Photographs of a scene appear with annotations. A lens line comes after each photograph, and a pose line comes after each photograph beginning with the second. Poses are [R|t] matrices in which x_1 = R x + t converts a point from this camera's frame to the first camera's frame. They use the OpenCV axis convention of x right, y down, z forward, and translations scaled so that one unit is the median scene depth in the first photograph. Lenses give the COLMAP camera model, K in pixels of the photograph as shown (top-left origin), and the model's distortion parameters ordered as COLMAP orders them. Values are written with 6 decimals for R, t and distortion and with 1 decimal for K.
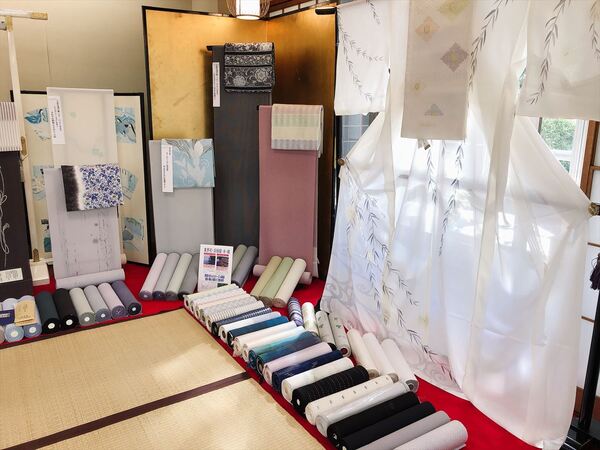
lens RADIAL K [[496.5, 0, 300.0], [0, 496.5, 225.0], [0, 0, 1]] dist [0.044667, -0.001965]
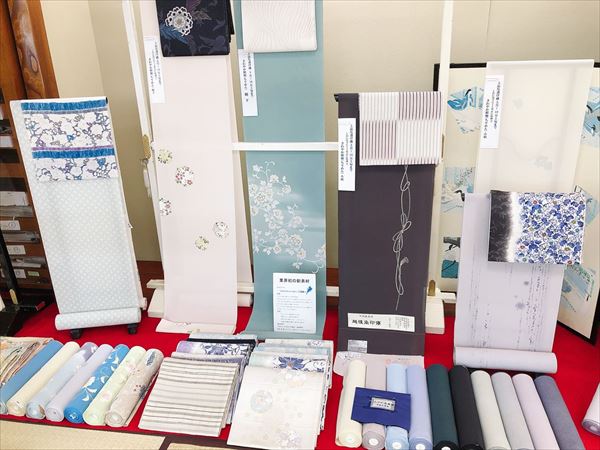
lens RADIAL K [[496.5, 0, 300.0], [0, 496.5, 225.0], [0, 0, 1]] dist [0.044667, -0.001965]
pose [[0.746666, 0.189607, -0.637605, -0.232385], [-0.107123, 0.980279, 0.166062, -0.151973], [0.656517, -0.055691, 0.752252, 0.335964]]
